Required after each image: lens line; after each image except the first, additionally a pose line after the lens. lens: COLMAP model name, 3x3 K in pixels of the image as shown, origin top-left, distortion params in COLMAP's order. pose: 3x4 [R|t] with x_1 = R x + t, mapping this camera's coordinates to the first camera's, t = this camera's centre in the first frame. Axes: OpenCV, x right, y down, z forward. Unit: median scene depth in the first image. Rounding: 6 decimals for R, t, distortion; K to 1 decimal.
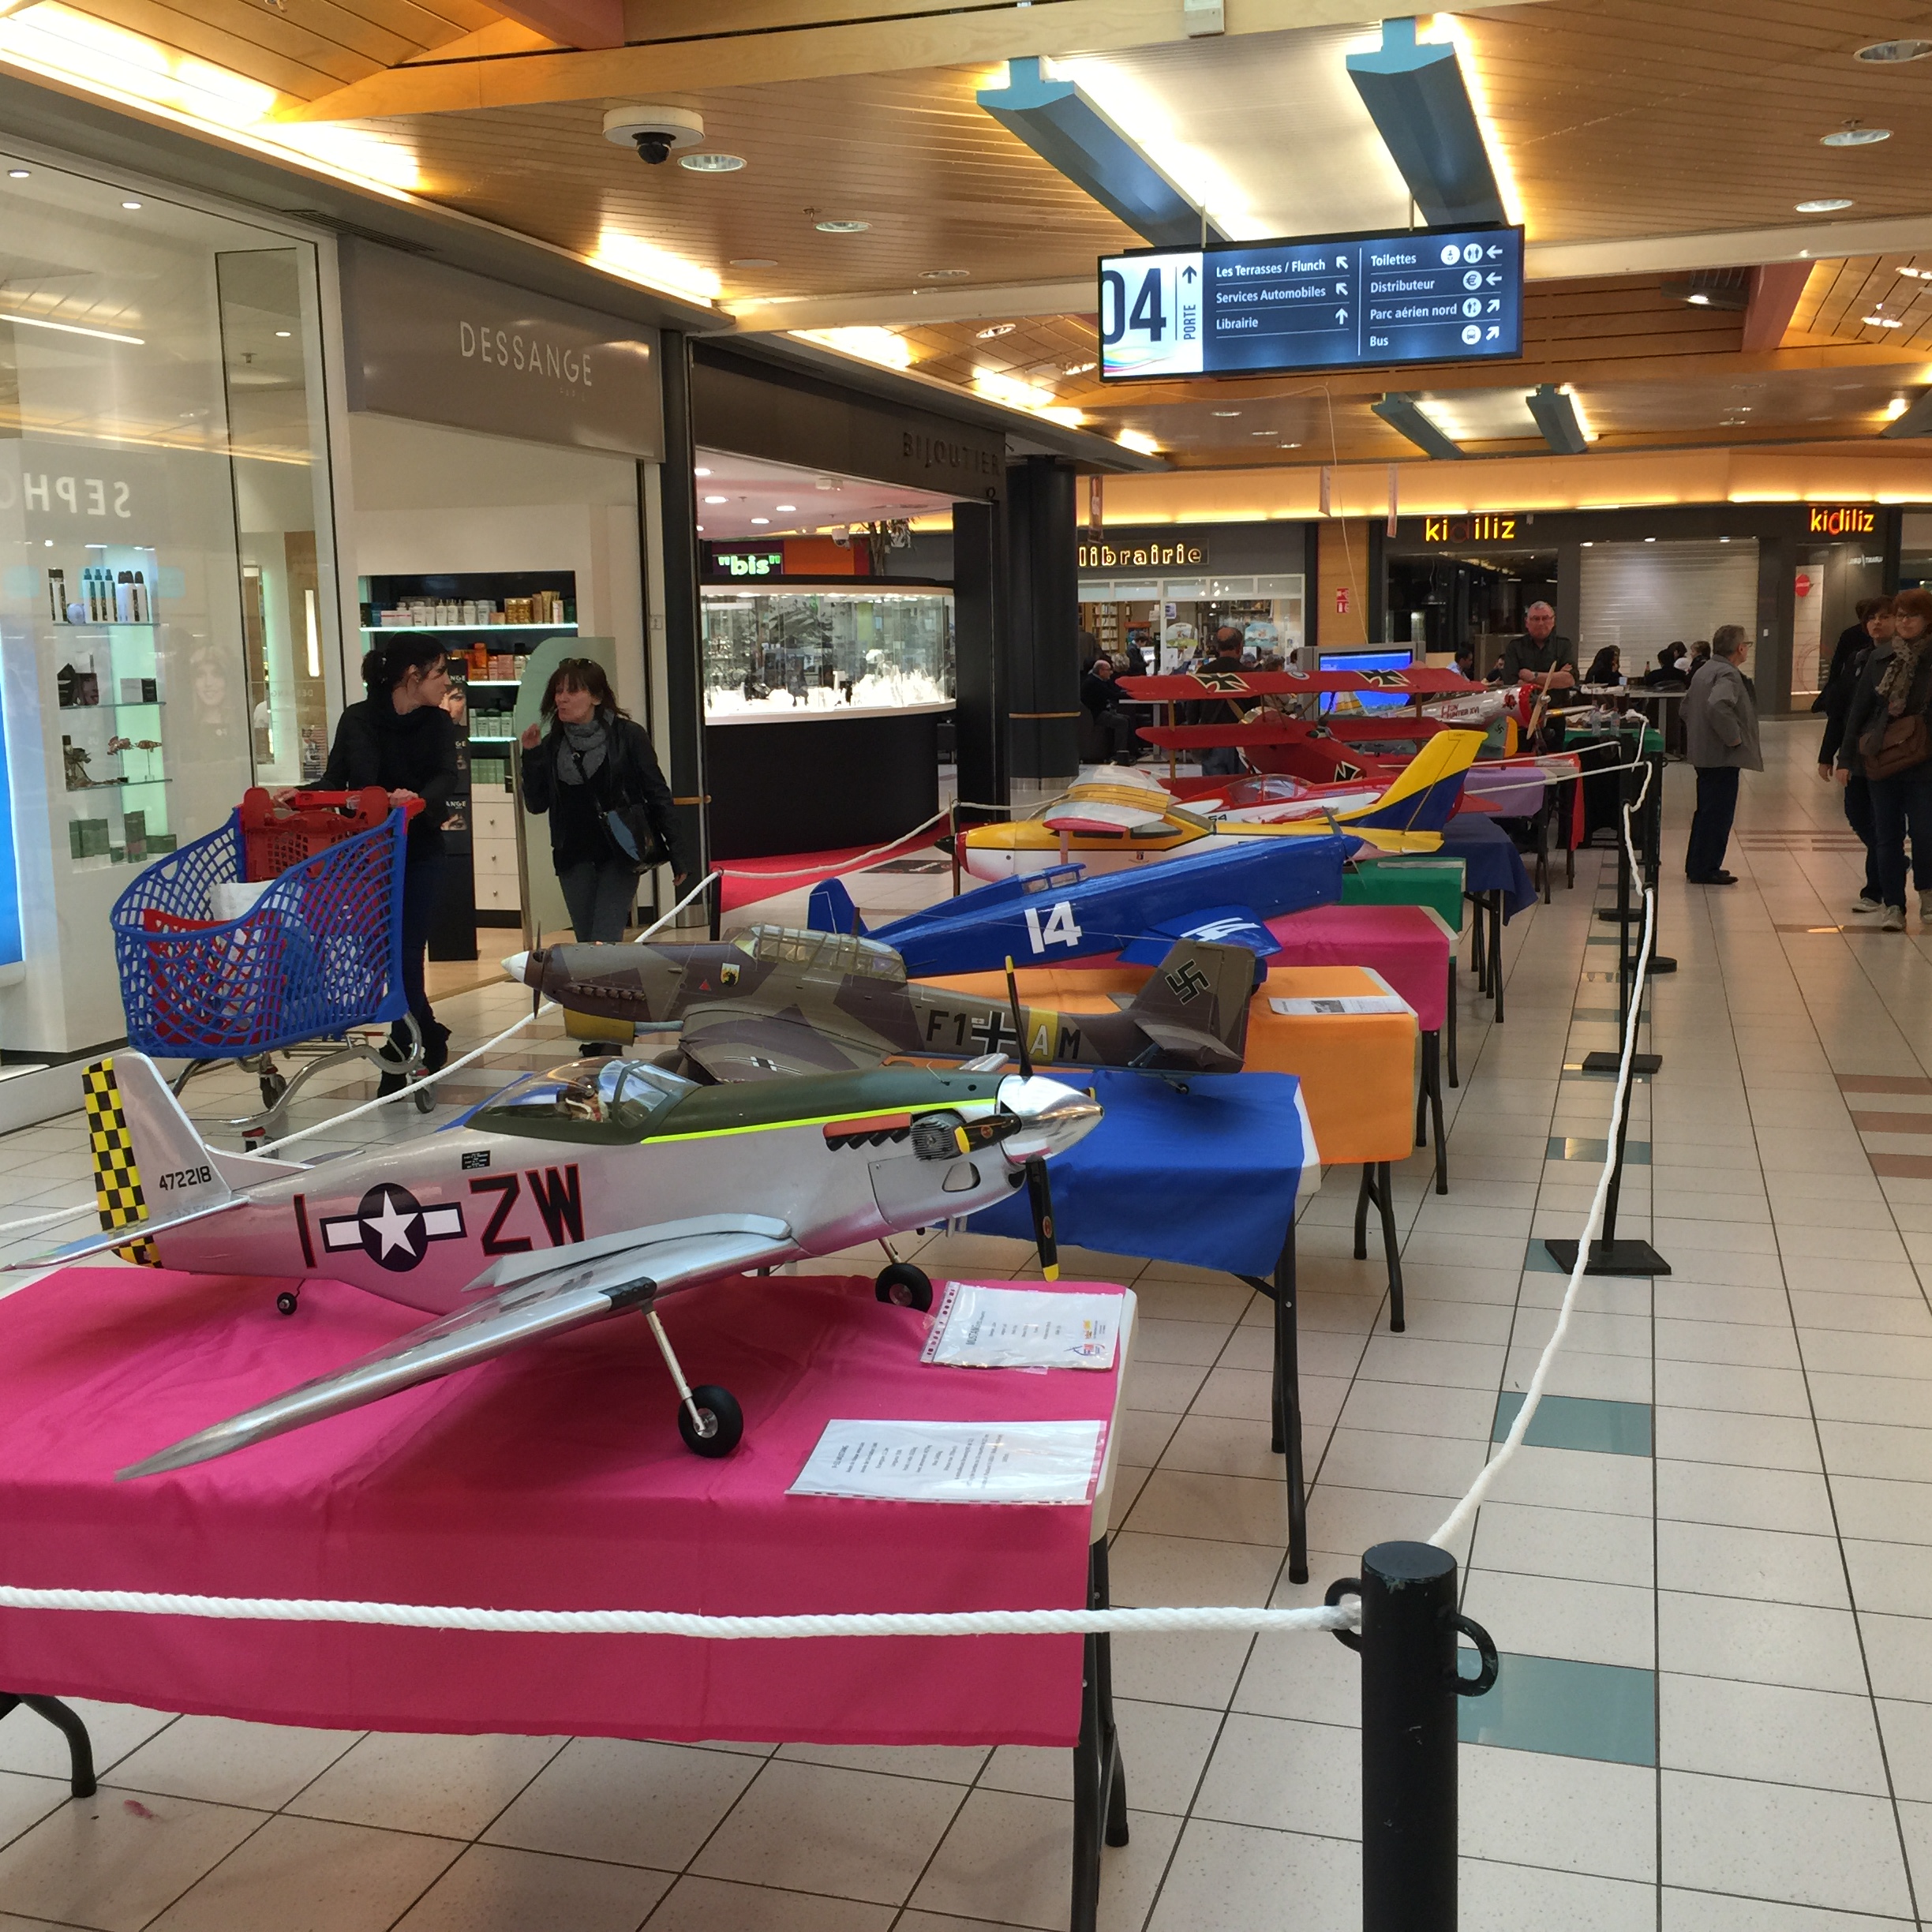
lens RADIAL K [[2255.0, 0, 948.2], [0, 2255.0, 963.7], [0, 0, 1]] dist [0.068269, -0.092707]
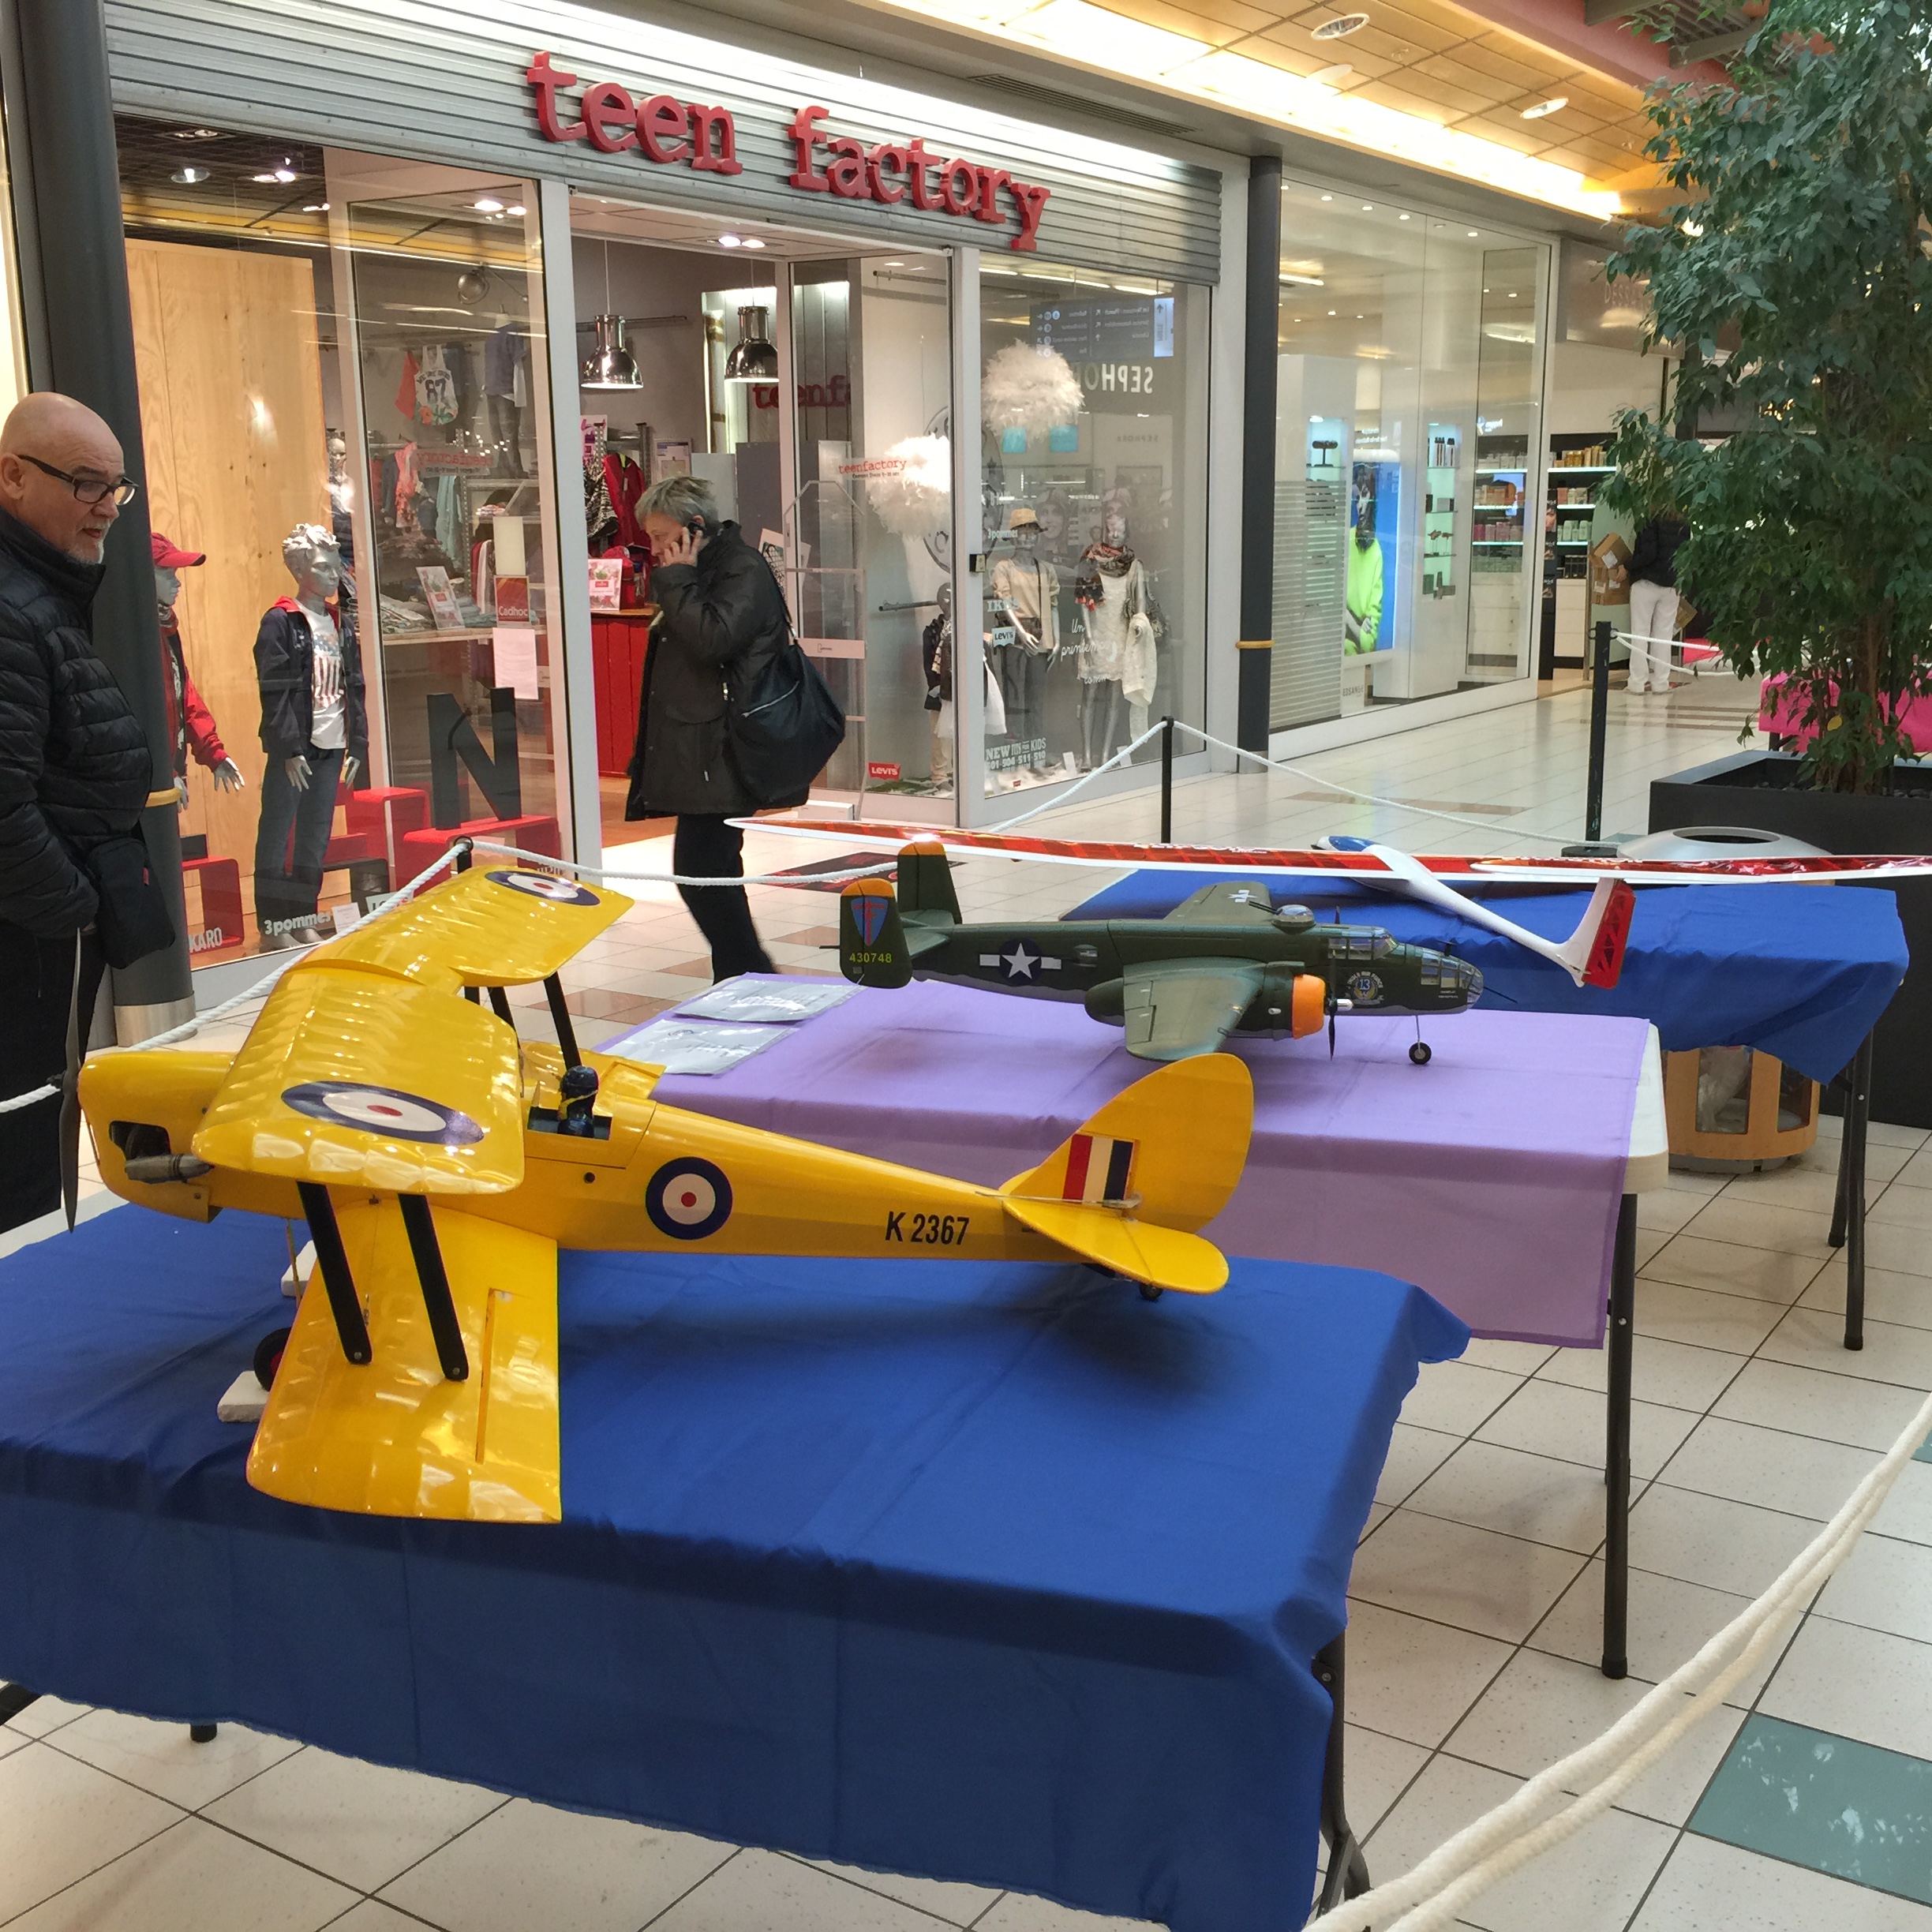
lens RADIAL K [[2255.0, 0, 948.2], [0, 2255.0, 963.7], [0, 0, 1]] dist [0.068269, -0.092707]
pose [[0.965431, 0.056909, -0.254372, -0.266554], [-0.040764, 0.996832, 0.068299, 0.142967], [0.257453, -0.055569, 0.964692, -0.900880]]
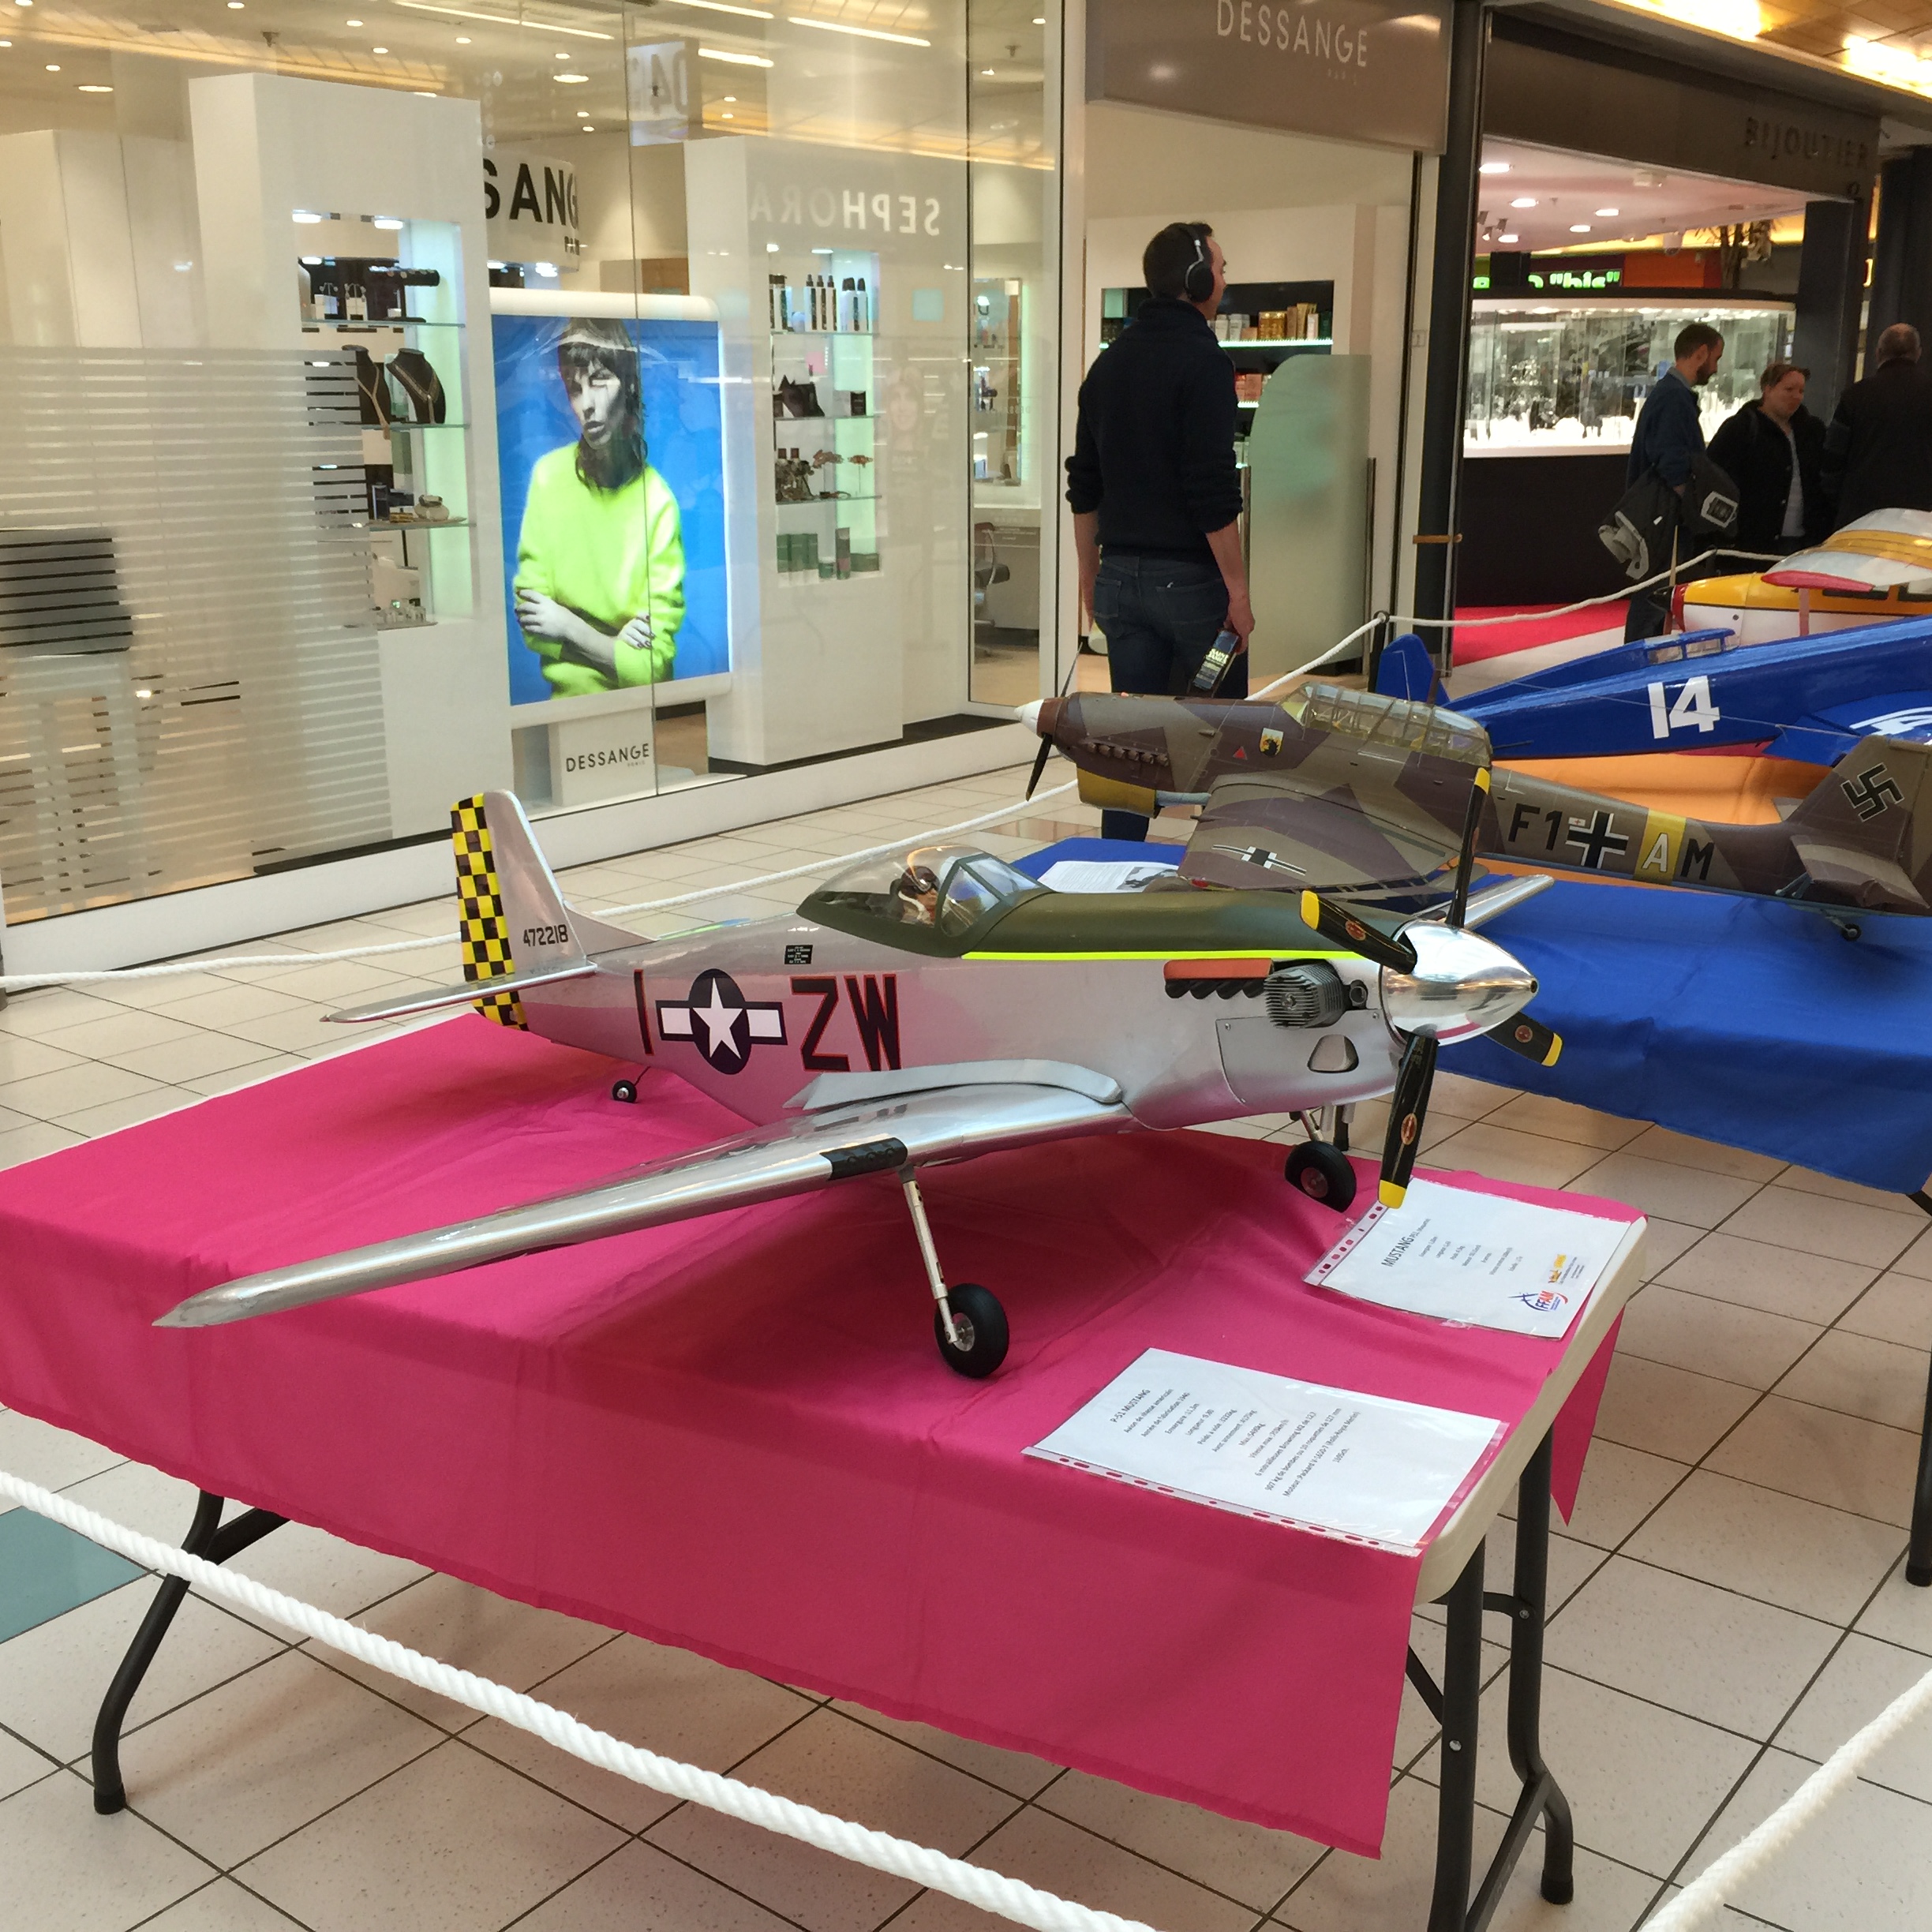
lens RADIAL K [[2255.0, 0, 948.2], [0, 2255.0, 963.7], [0, 0, 1]] dist [0.068269, -0.092707]
pose [[0.935360, 0.102570, -0.338497, 0.038438], [-0.063632, 0.990212, 0.124220, -0.004819], [0.347925, -0.094651, 0.932732, 0.082153]]
